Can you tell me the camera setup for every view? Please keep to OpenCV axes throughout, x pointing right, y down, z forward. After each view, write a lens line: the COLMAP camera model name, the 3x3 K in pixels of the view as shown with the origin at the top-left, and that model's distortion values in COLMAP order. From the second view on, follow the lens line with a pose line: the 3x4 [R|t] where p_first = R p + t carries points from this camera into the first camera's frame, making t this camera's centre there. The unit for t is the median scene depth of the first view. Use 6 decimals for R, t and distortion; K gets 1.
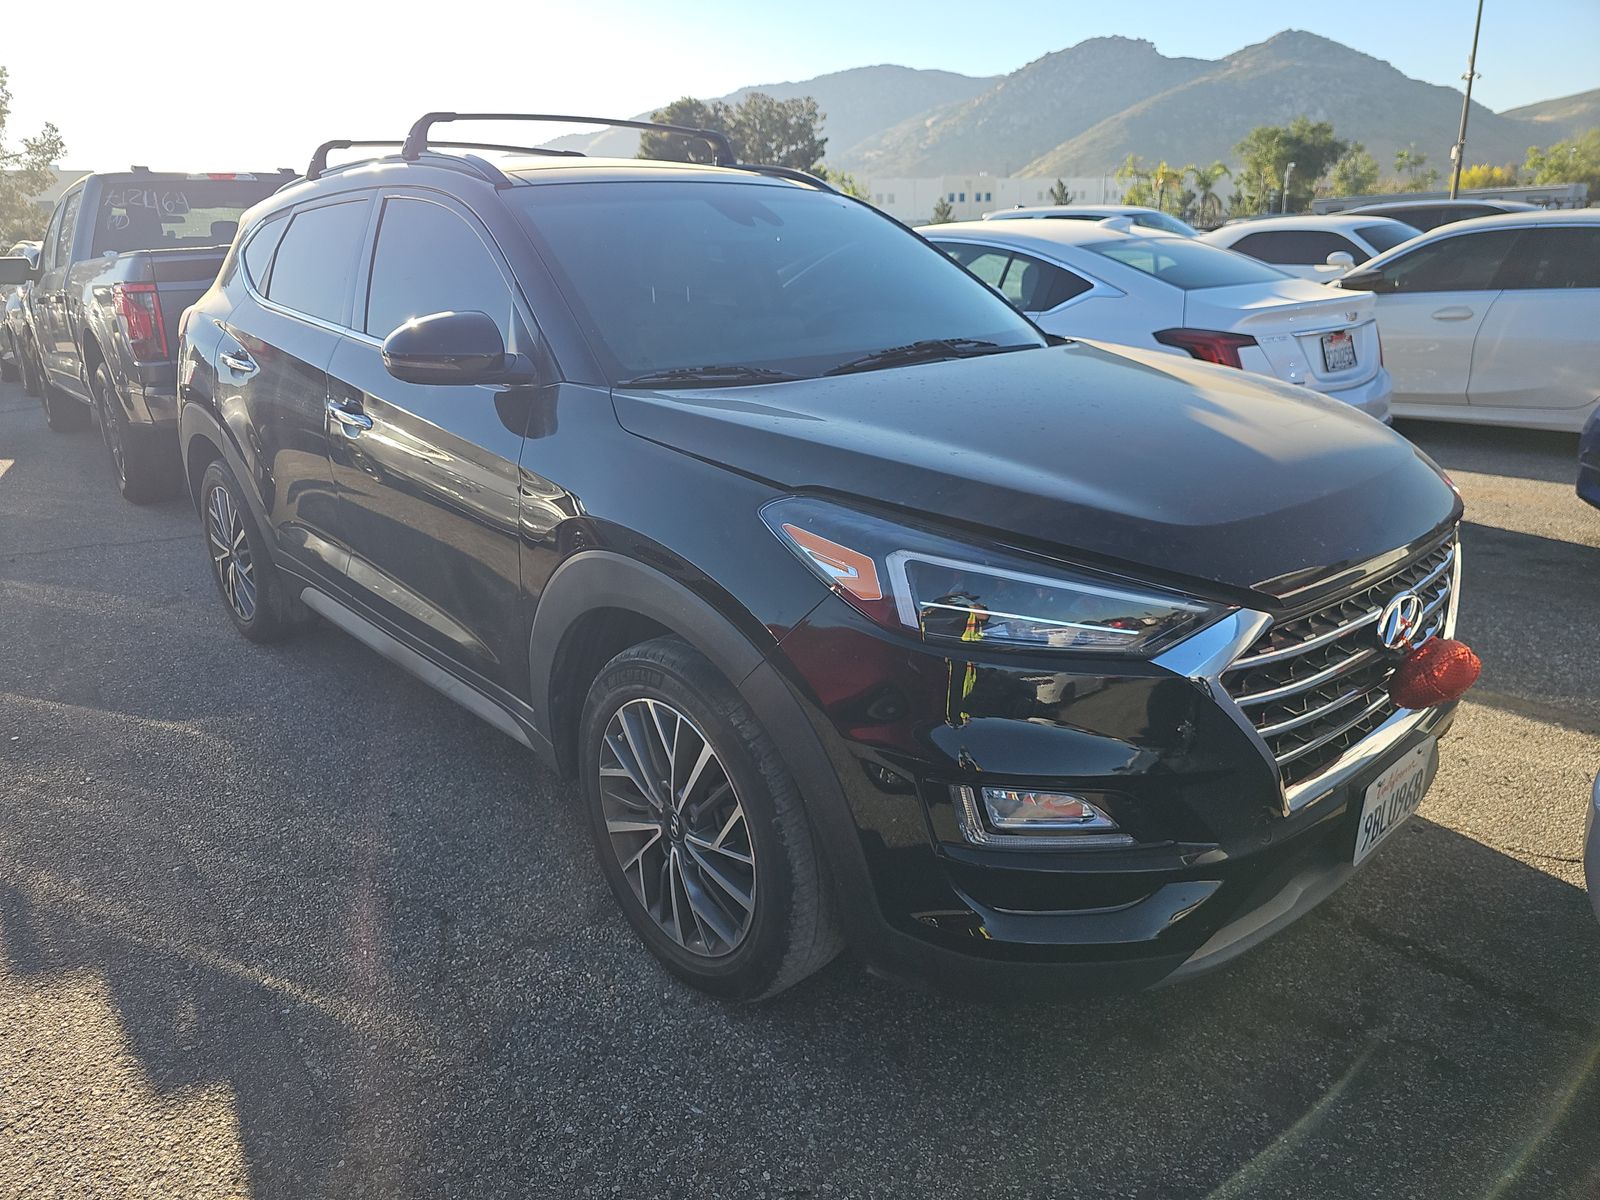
lens RADIAL K [[1067.1, 0, 800.0], [0, 1067.1, 600.0], [0, 0, 1]] dist [-0.003961, -0.001549]
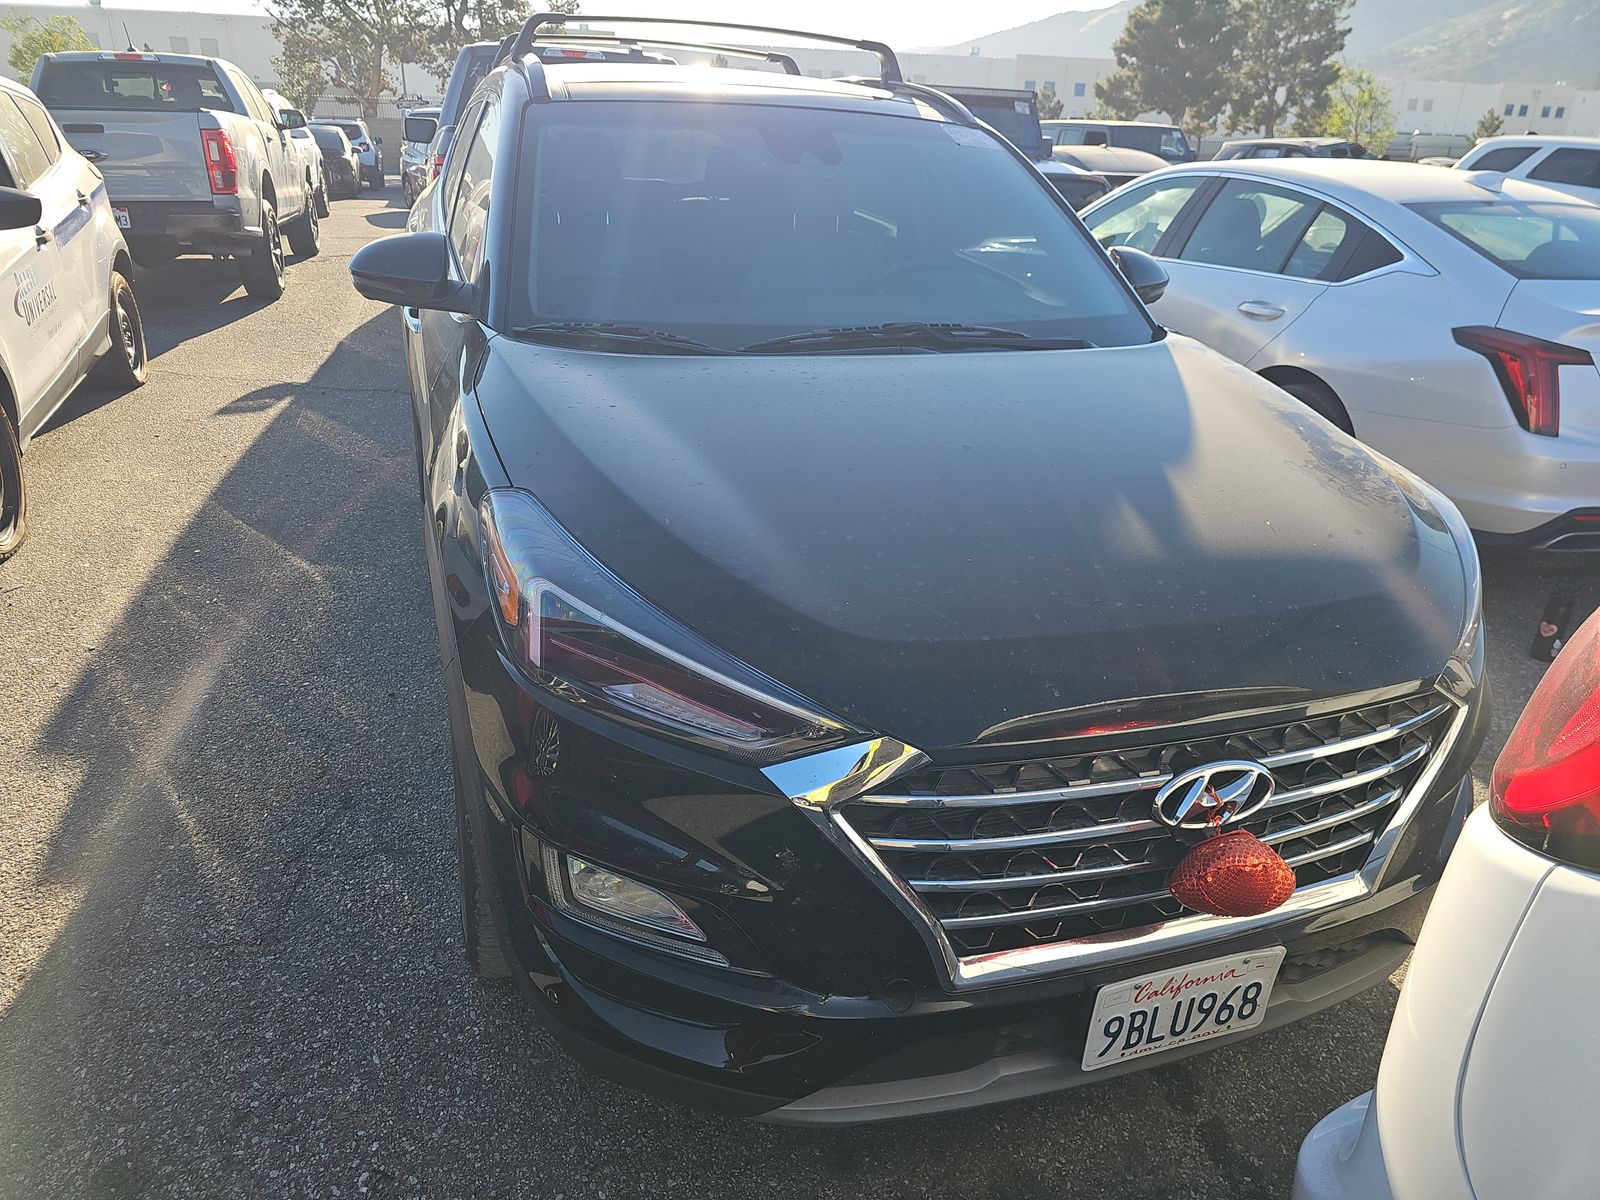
lens RADIAL K [[1082.7, 0, 800.1], [0, 1082.7, 617.7], [0, 0, 1]] dist [-0.004465, -0.005465]
pose [[0.919201, 0.222133, -0.325158, 0.228647], [-0.188383, 0.973149, 0.132262, -0.066594], [0.345806, -0.060321, 0.936365, 0.081950]]
